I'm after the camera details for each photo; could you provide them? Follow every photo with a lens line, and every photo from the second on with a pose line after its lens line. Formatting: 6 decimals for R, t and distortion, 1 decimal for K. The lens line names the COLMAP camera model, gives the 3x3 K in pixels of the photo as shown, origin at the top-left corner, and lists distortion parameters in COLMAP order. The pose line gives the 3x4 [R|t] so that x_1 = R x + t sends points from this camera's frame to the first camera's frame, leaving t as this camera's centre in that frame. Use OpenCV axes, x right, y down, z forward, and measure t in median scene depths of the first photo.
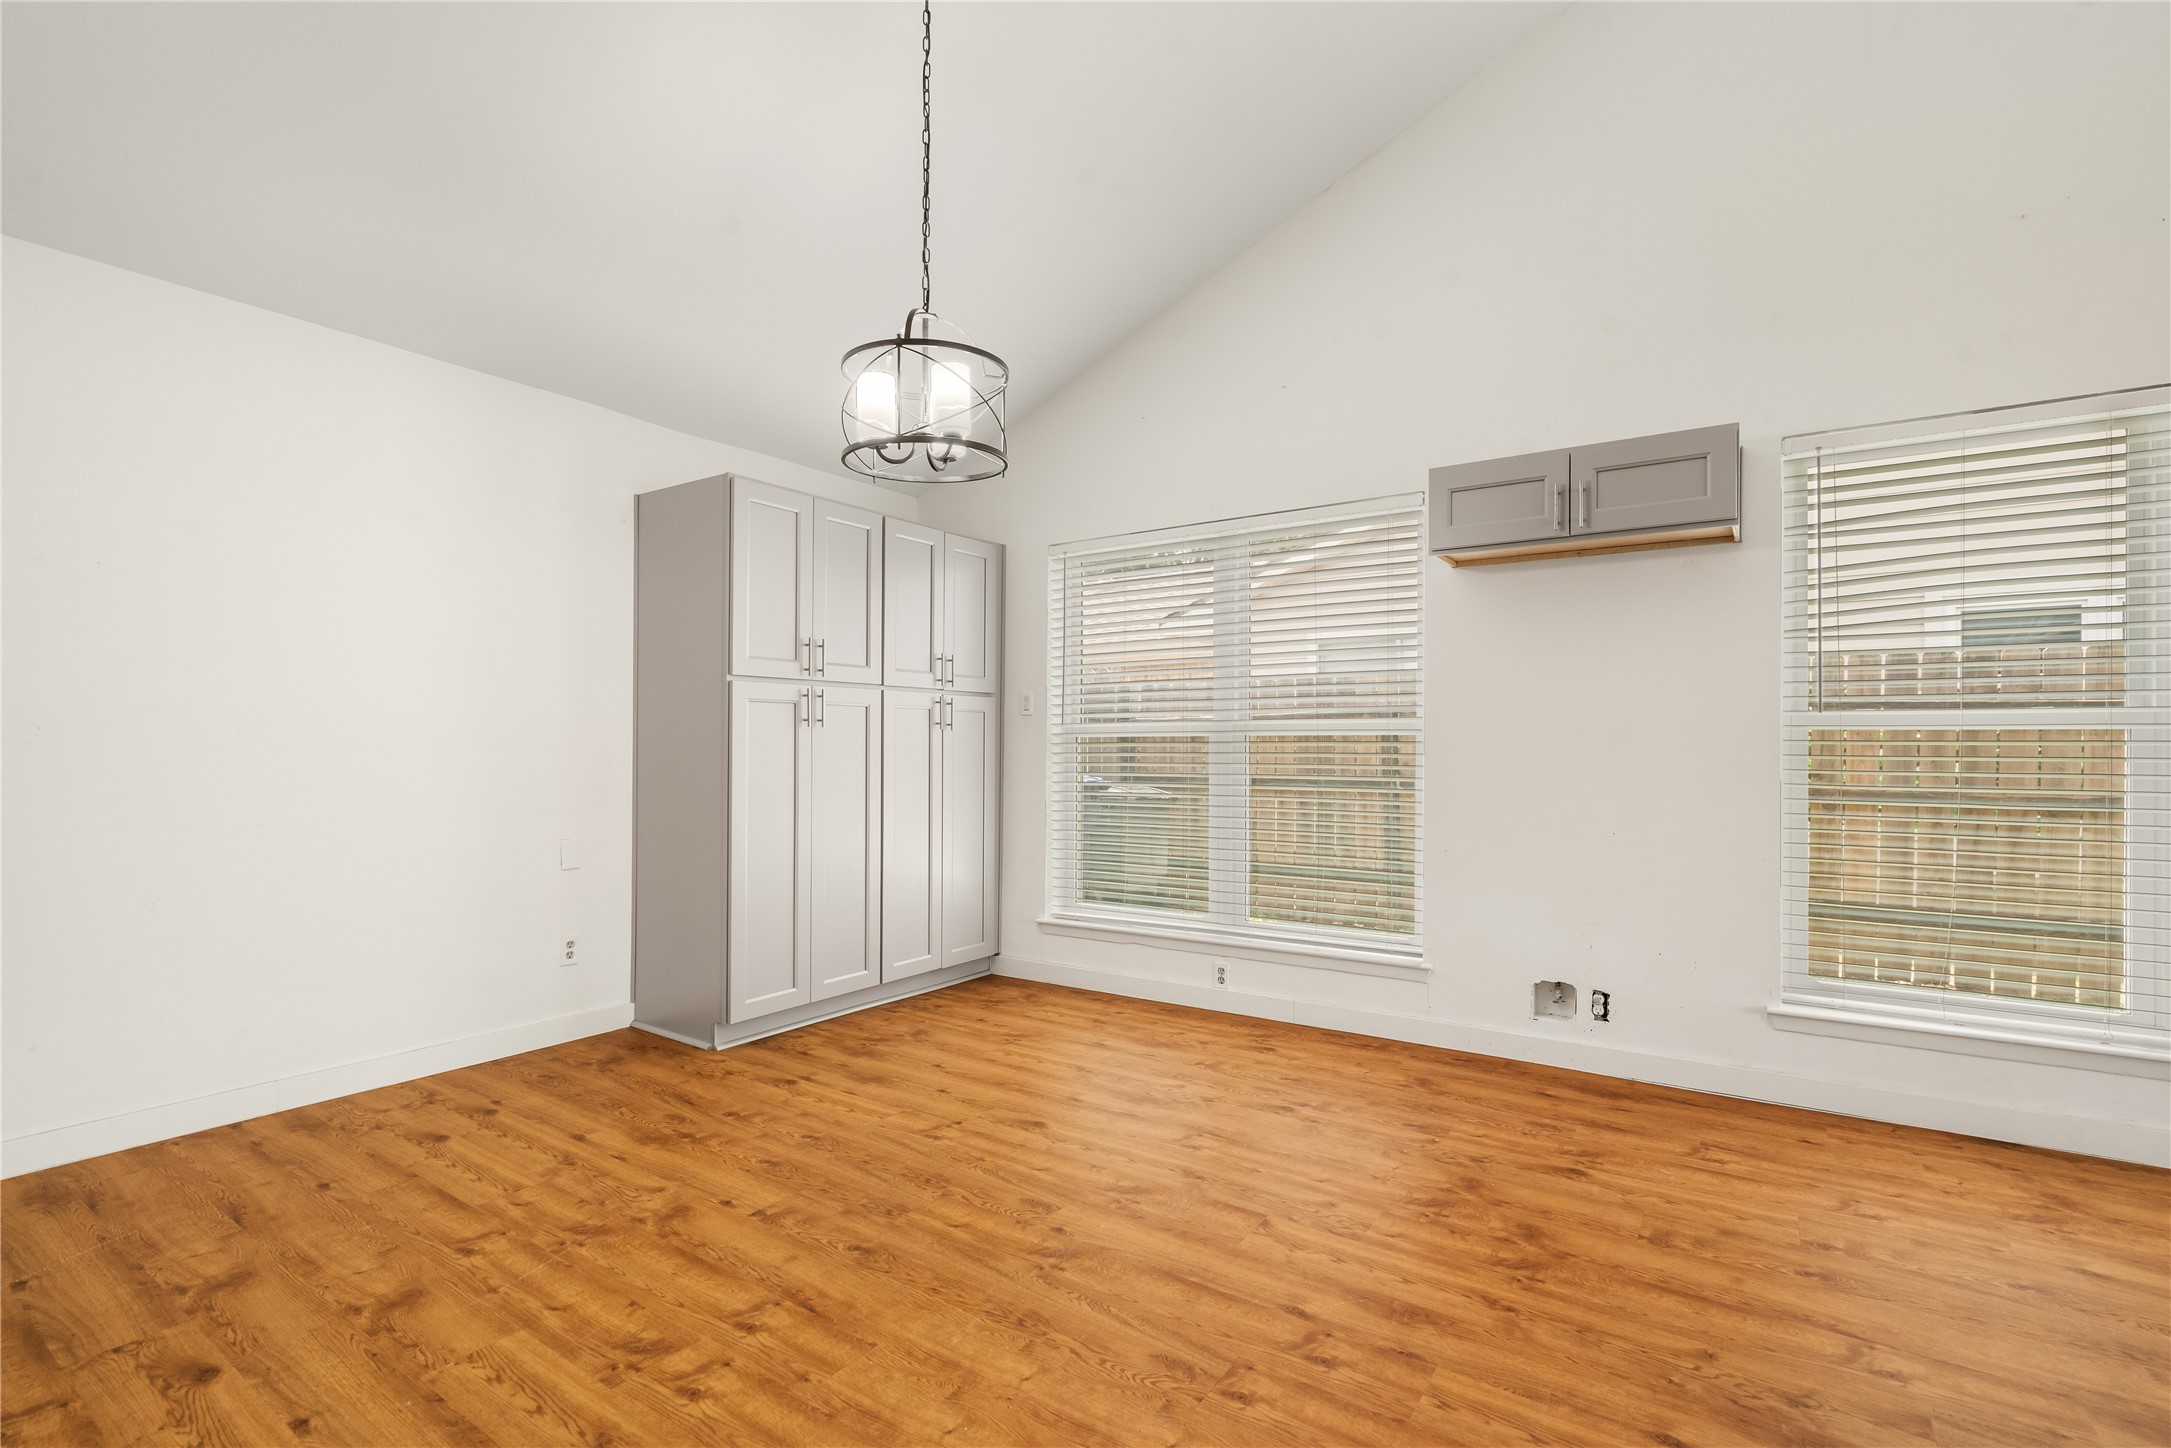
lens RADIAL K [[984.1, 0, 1113.0], [0, 984.1, 743.2], [0, 0, 1]] dist [-0.009128, 0.004076]
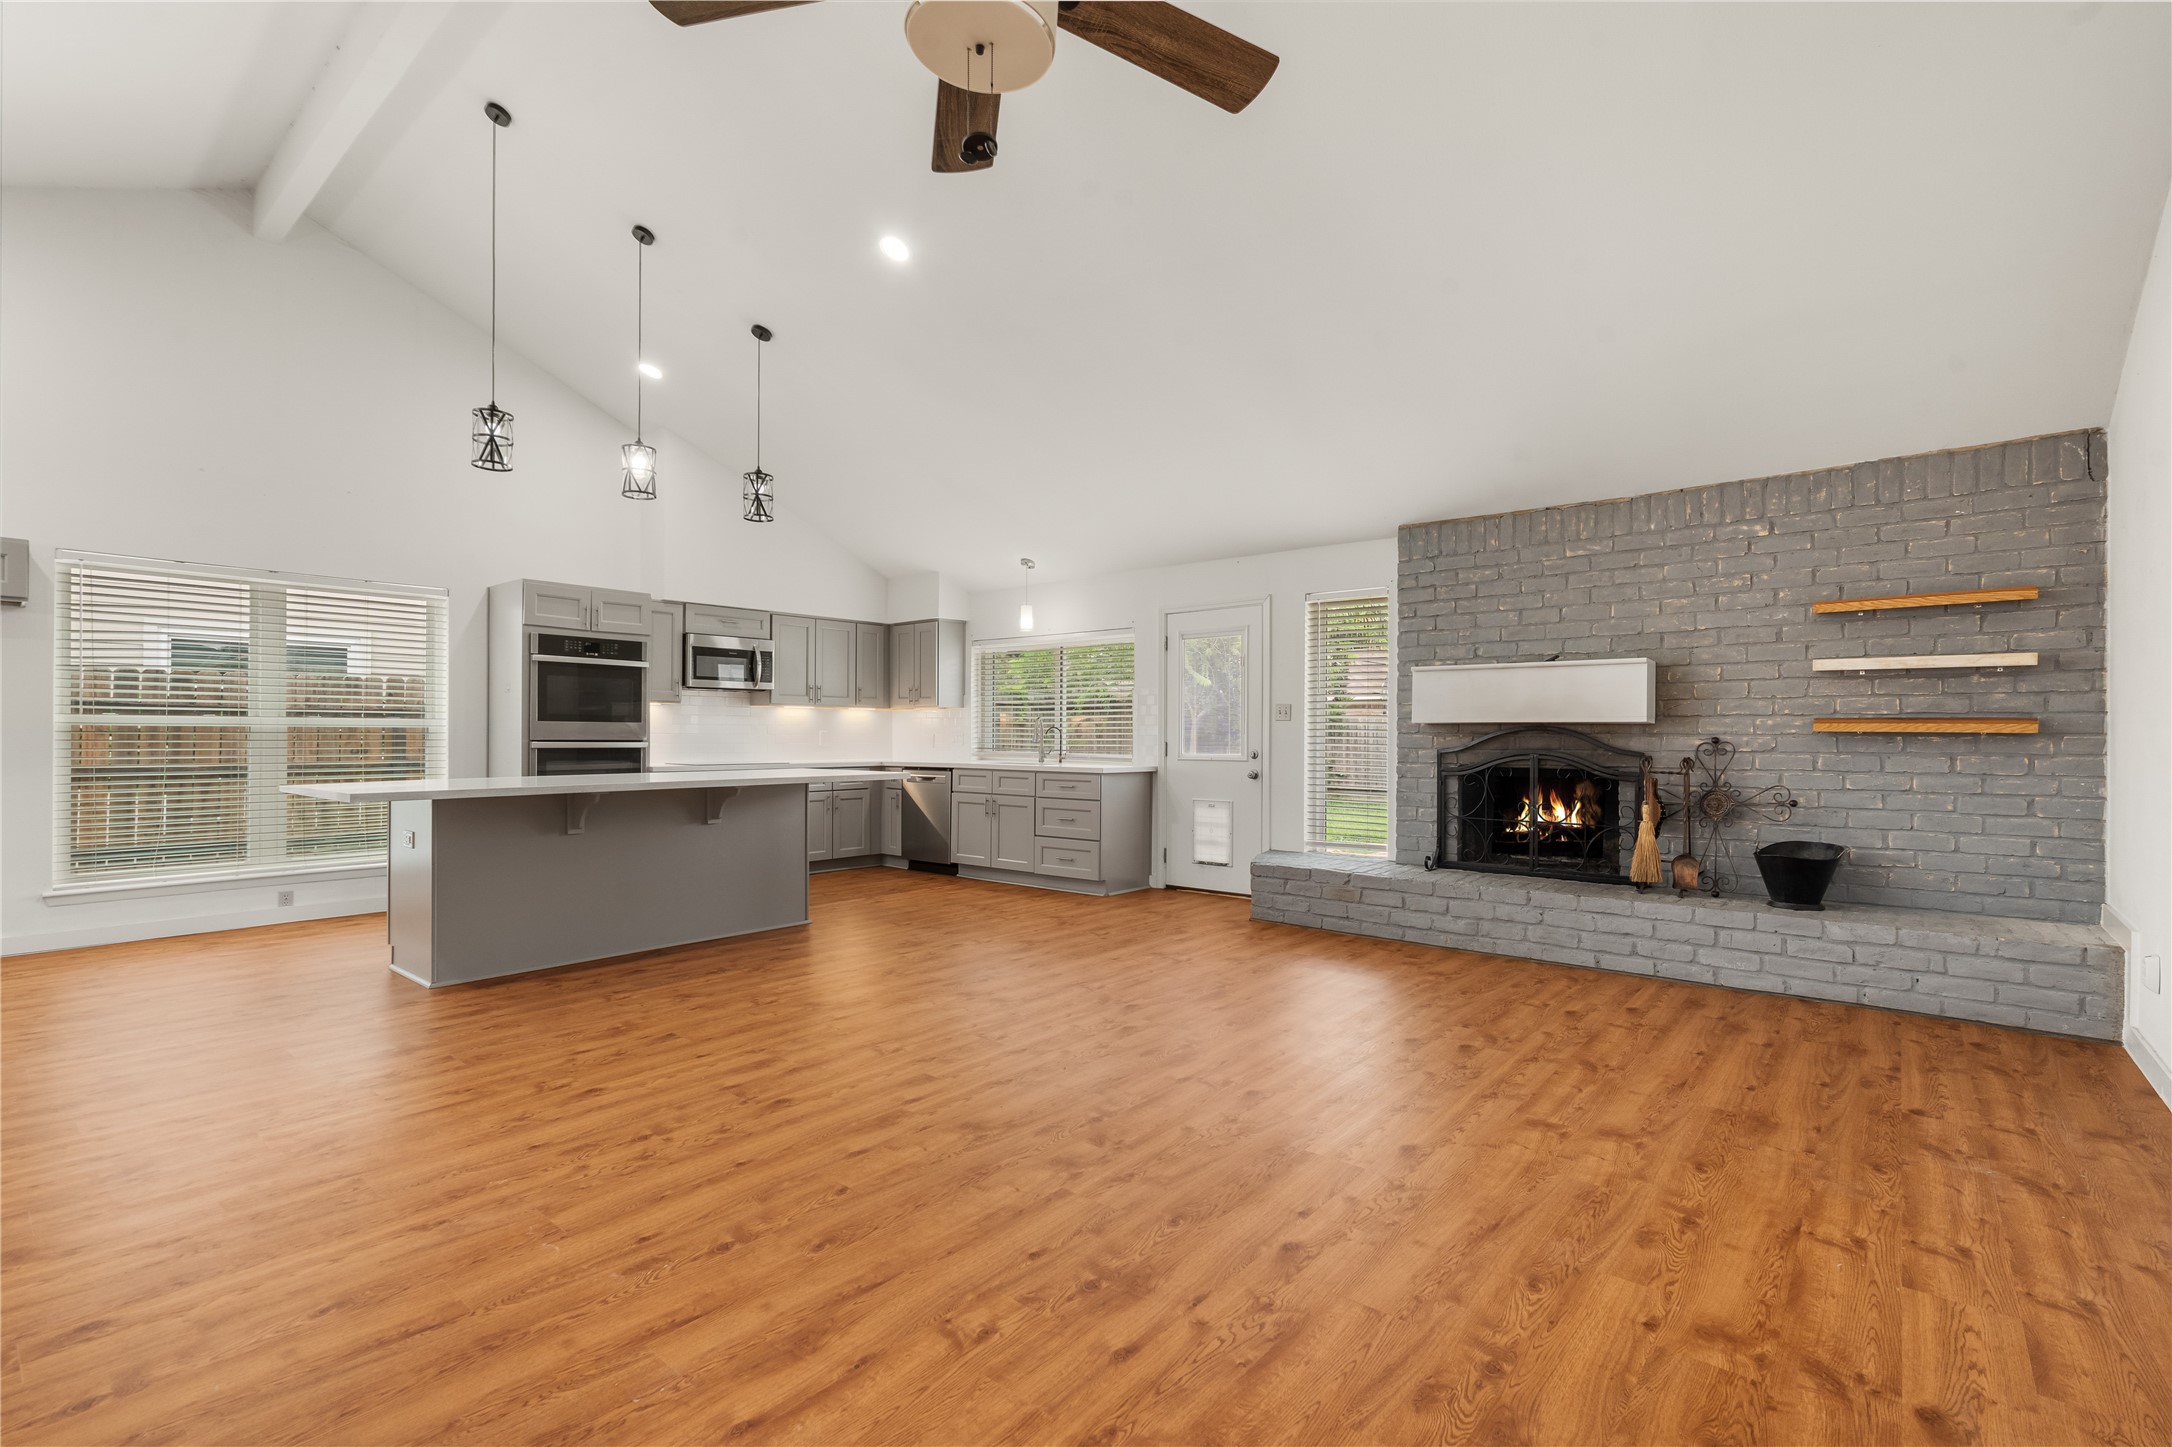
lens RADIAL K [[984.6, 0, 1078.9], [0, 984.6, 725.4], [0, 0, 1]] dist [-0.009128, 0.004076]
pose [[0.116090, 0.007758, 0.993208, -0.745355], [-0.001340, 0.999970, -0.007654, -0.001004], [-0.993238, -0.000443, 0.116097, -0.897686]]
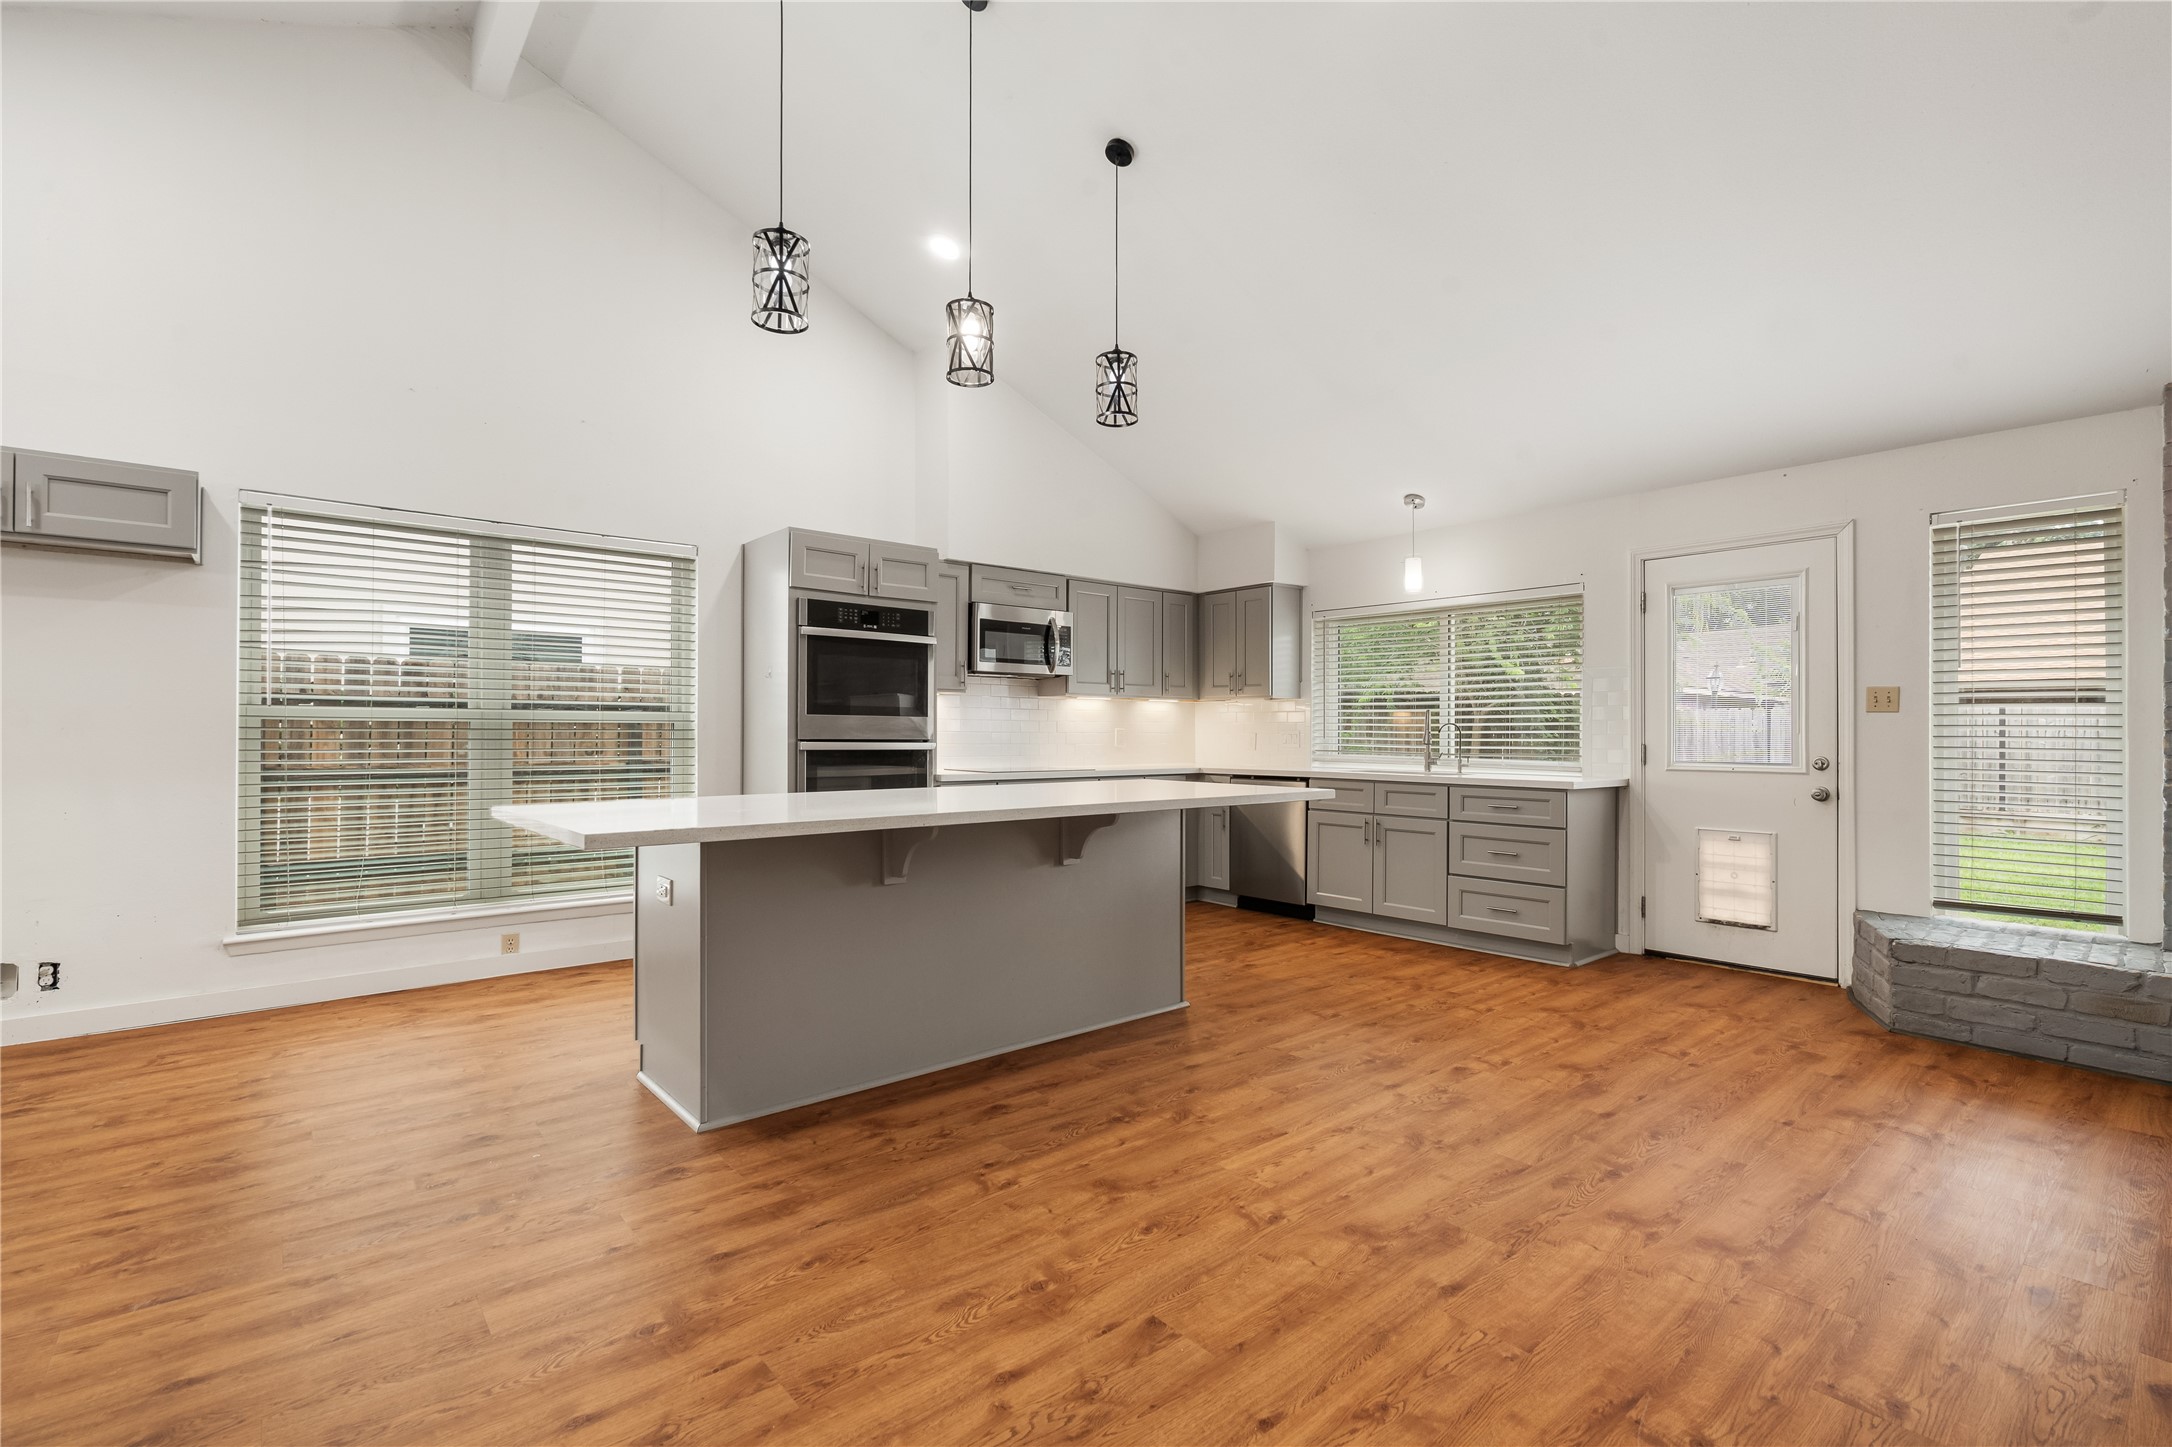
lens RADIAL K [[984.6, 0, 1072.7], [0, 984.6, 724.0], [0, 0, 1]] dist [-0.009128, 0.004076]
pose [[0.289551, 0.007453, 0.957133, -0.215103], [-0.001657, 0.999972, -0.007285, 0.001318], [-0.957161, 0.000523, 0.289556, -0.397054]]
